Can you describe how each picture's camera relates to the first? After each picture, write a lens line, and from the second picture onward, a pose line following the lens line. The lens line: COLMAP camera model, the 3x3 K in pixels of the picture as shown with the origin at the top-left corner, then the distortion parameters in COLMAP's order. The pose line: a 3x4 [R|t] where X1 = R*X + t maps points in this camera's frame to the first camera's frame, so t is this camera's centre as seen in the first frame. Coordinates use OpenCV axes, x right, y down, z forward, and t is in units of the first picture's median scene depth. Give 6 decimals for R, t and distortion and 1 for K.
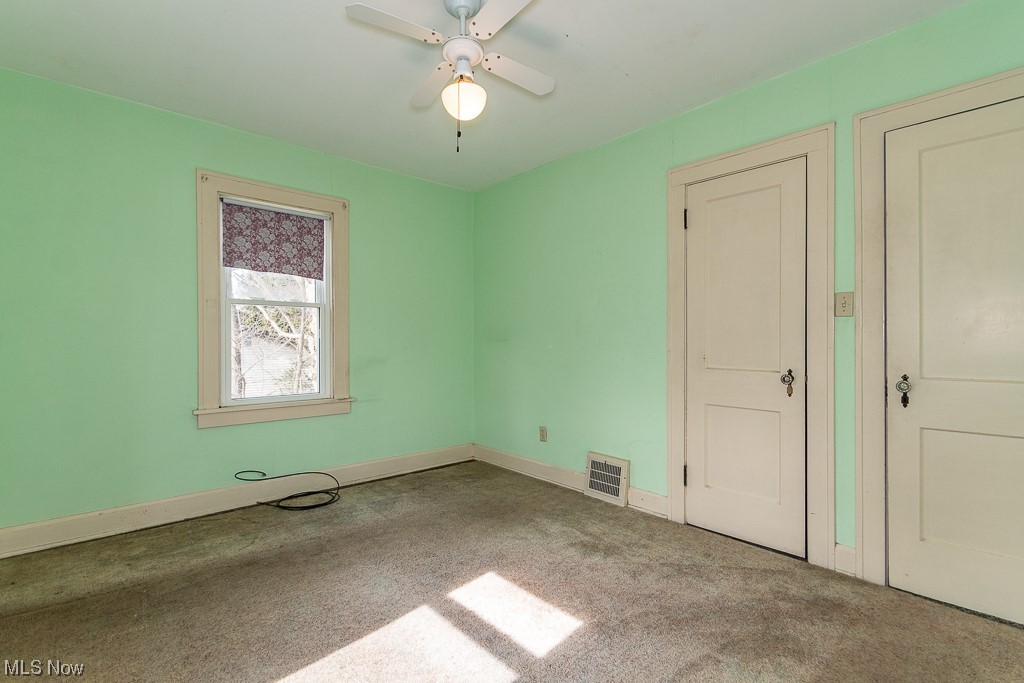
lens RADIAL K [[484.9, 0, 502.9], [0, 484.9, 354.1], [0, 0, 1]] dist [0.002454, -0.000407]
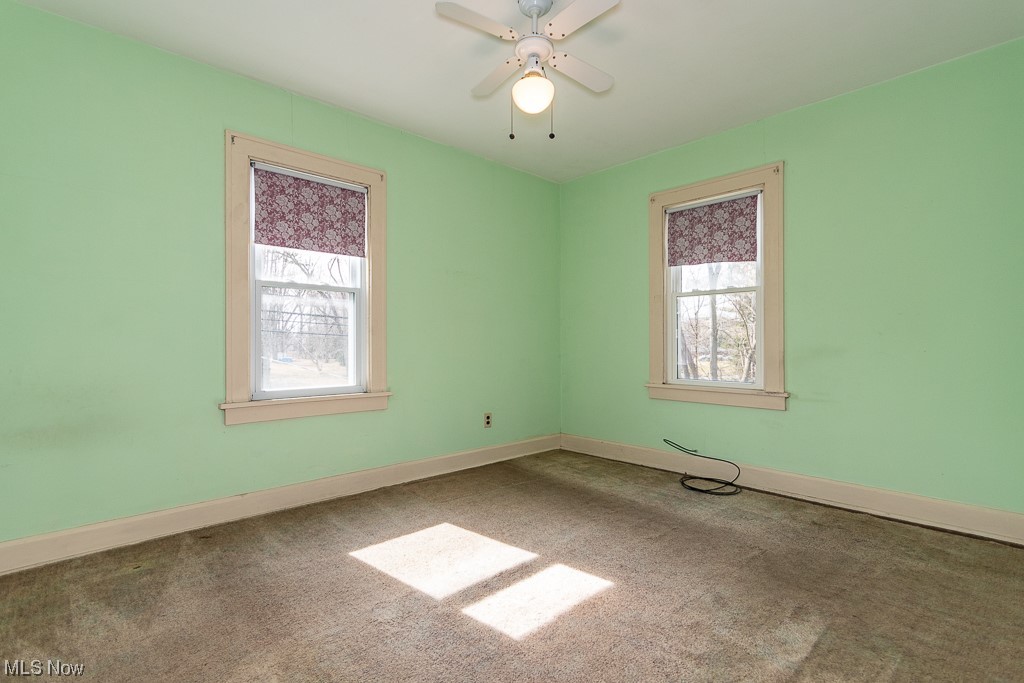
lens RADIAL K [[484.9, 0, 502.9], [0, 484.9, 354.1], [0, 0, 1]] dist [0.002454, -0.000407]
pose [[0.004646, 0.025307, -0.999669, 0.613256], [-0.022237, 0.999435, 0.025198, 0.013467], [0.999742, 0.022113, 0.005207, 0.578182]]
